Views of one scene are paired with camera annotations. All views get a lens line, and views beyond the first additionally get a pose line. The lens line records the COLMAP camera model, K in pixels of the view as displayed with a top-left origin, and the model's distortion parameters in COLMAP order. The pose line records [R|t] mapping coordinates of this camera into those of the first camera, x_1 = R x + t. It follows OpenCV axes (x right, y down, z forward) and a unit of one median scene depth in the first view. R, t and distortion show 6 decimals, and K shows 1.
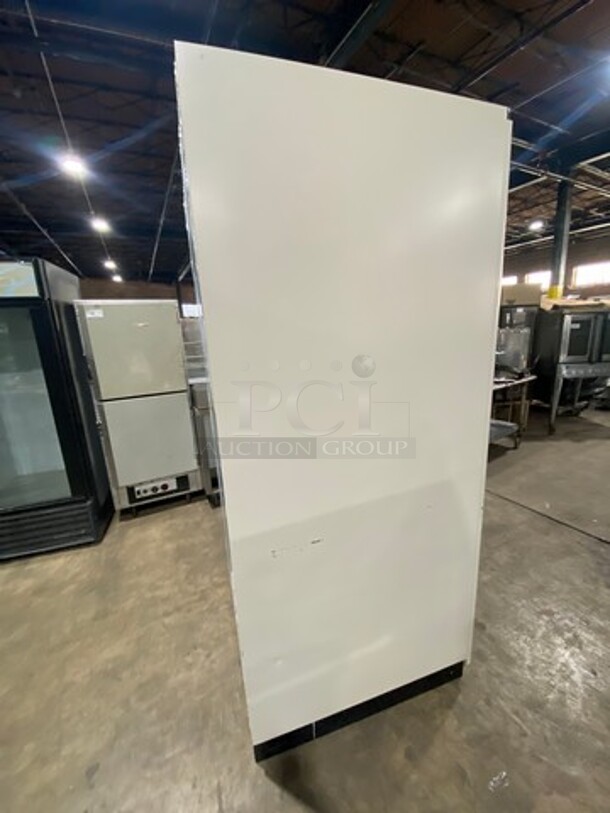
lens RADIAL K [[327.1, 0, 305.0], [0, 327.1, 406.5], [0, 0, 1]] dist [0.001966, 0.000230]
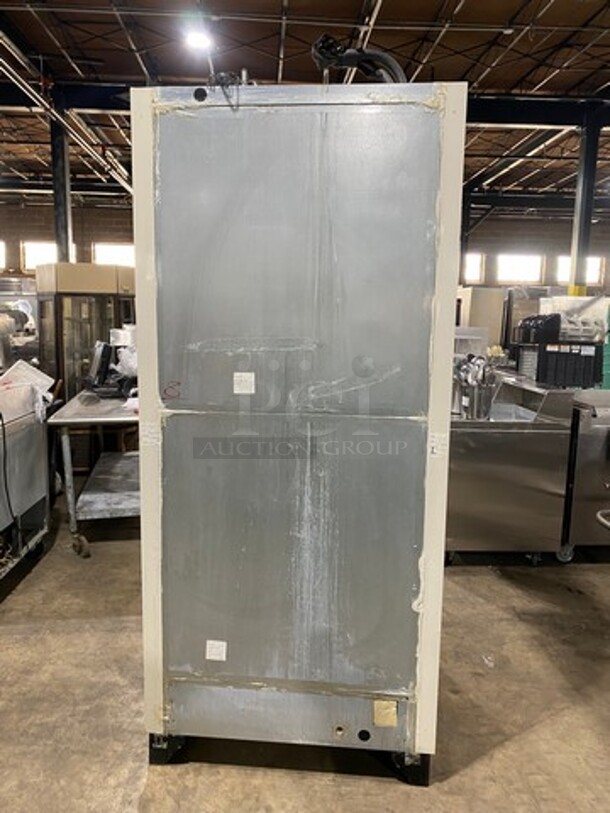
lens RADIAL K [[609.8, 0, 305.0], [0, 609.8, 406.5], [0, 0, 1]] dist [0.007263, 0.005424]
pose [[0.366456, -0.080484, 0.926948, -1.034141], [0.170737, 0.985151, 0.018039, -0.015754], [-0.914636, 0.151654, 0.374756, 0.312535]]
